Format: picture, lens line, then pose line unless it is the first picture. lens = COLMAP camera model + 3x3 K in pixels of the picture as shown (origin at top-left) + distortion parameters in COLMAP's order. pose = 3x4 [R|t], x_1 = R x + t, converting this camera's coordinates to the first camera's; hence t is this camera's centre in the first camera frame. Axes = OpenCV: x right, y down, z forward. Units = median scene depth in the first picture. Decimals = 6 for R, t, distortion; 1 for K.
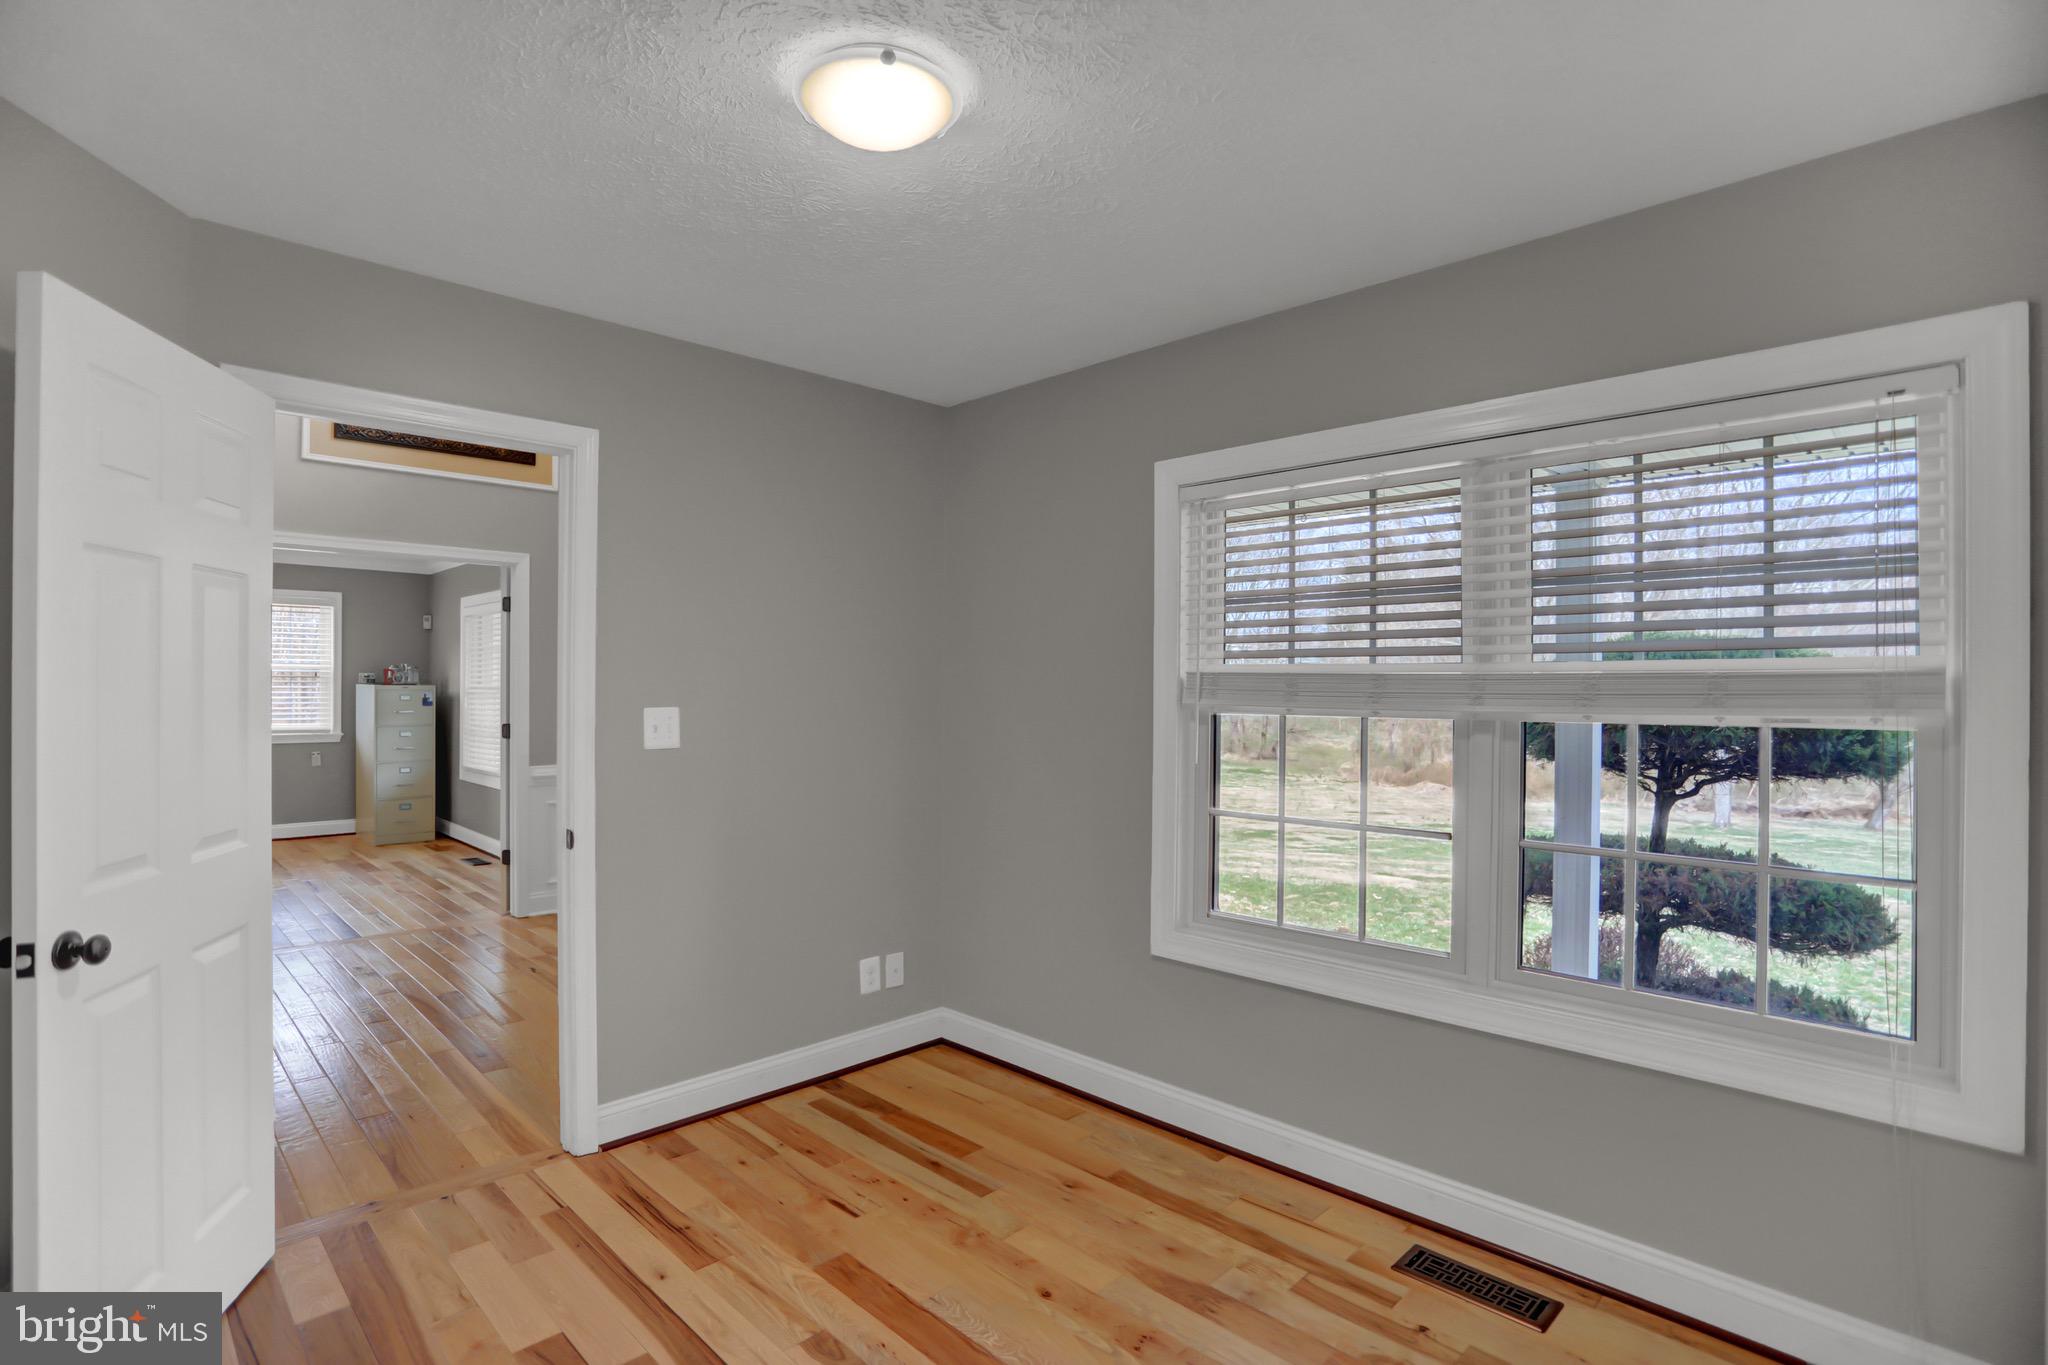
lens RADIAL K [[1001.1, 0, 1035.1], [0, 1001.1, 689.9], [0, 0, 1]] dist [-0.046069, 0.012741]
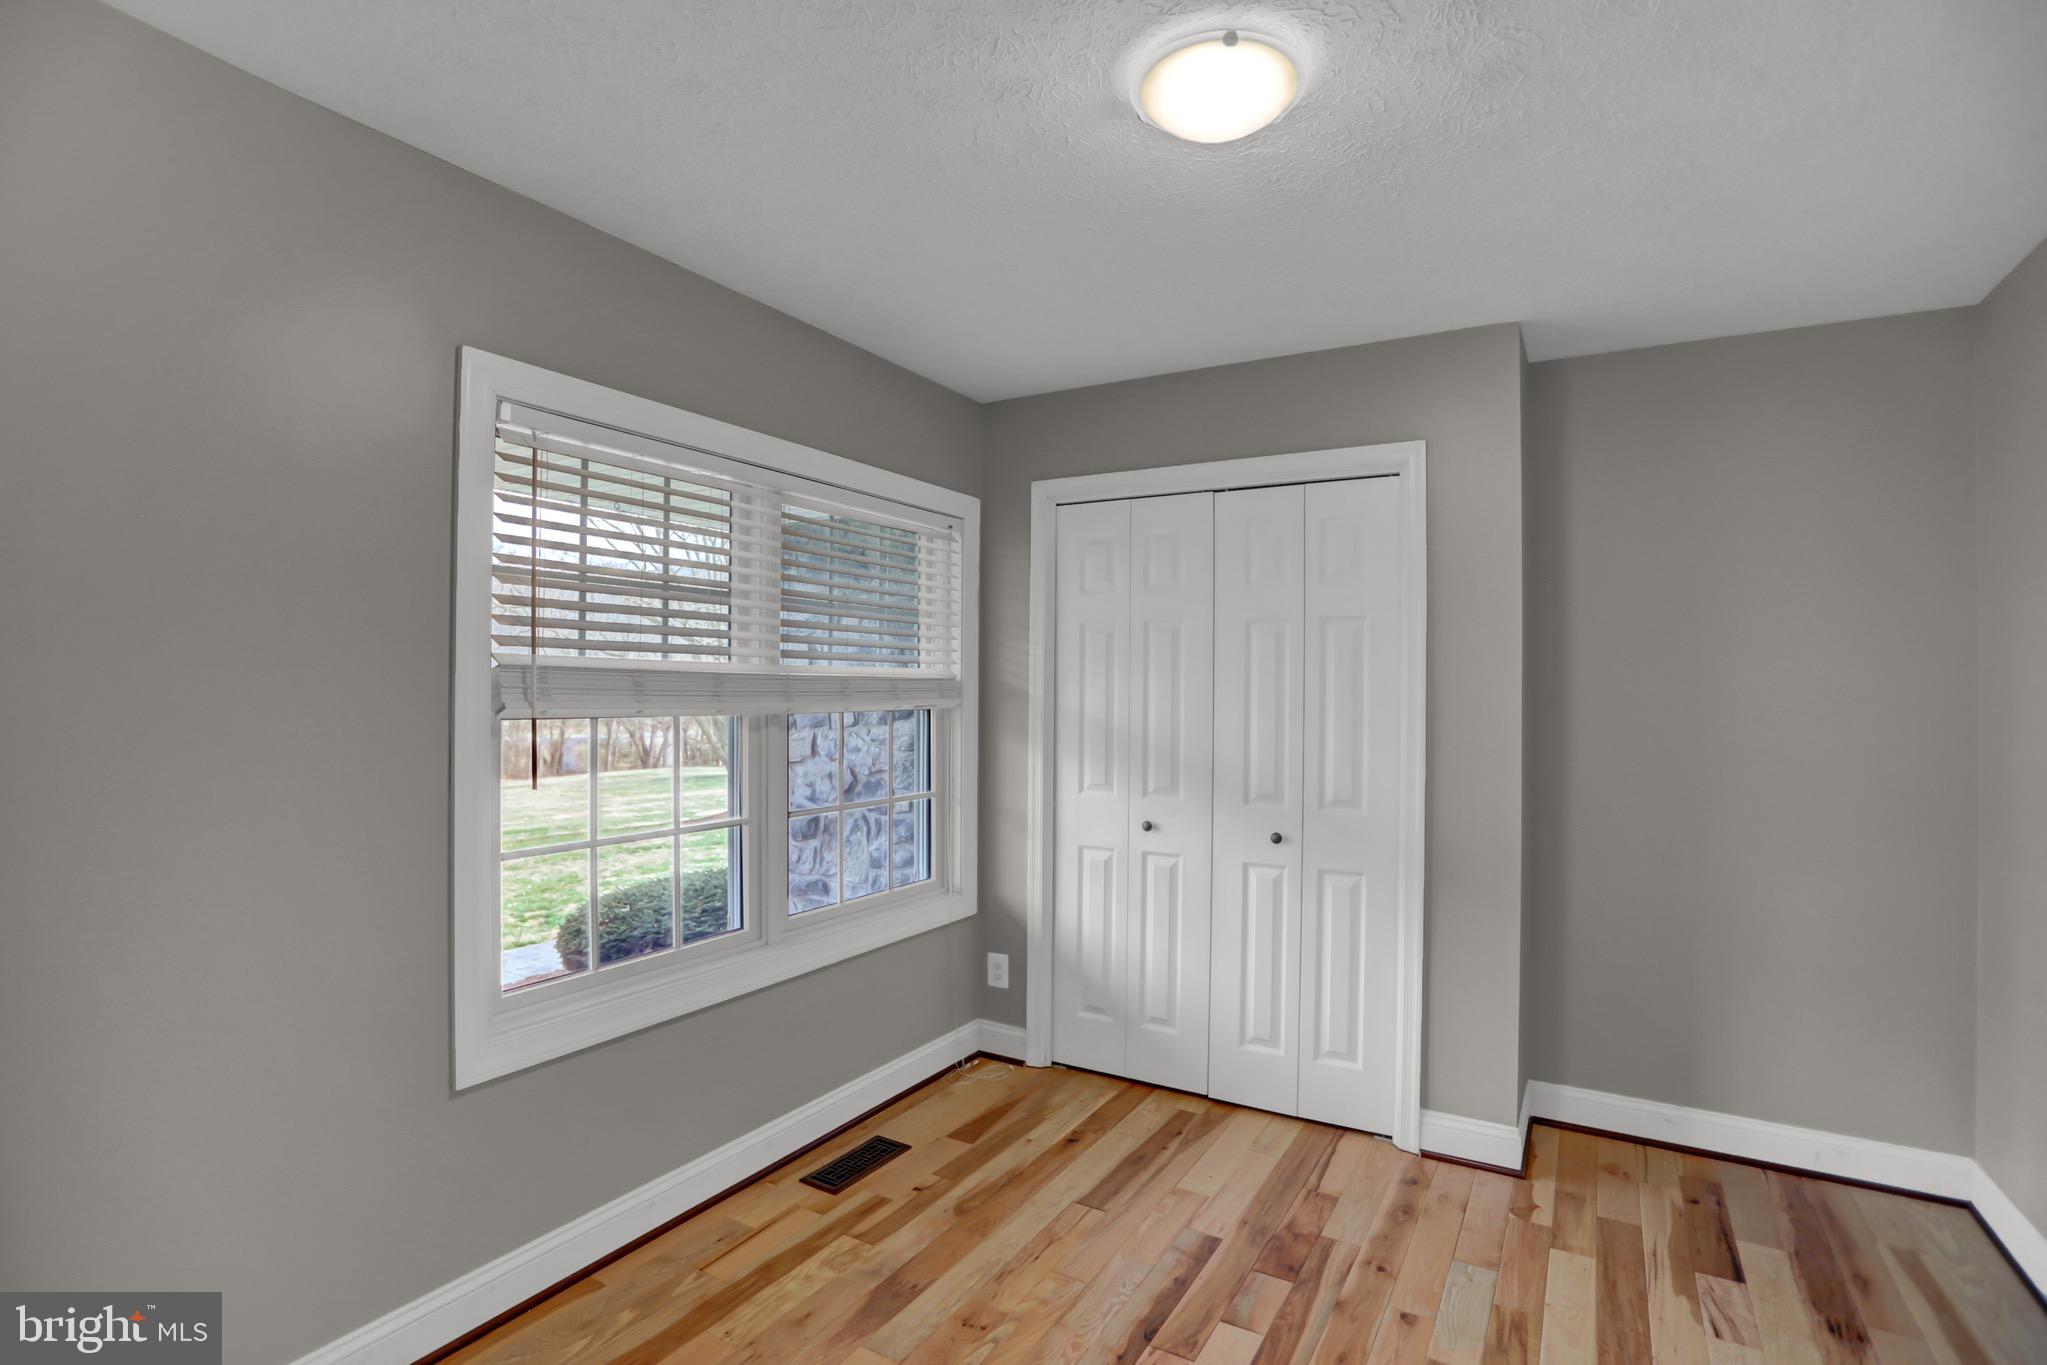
lens RADIAL K [[1000.6, 0, 1034.6], [0, 1000.6, 690.2], [0, 0, 1]] dist [-0.046069, 0.012741]
pose [[-0.246626, -0.019122, 0.968922, -0.705637], [-0.017307, 0.999733, 0.015325, -0.019788], [-0.968956, -0.012990, -0.246891, 0.939303]]
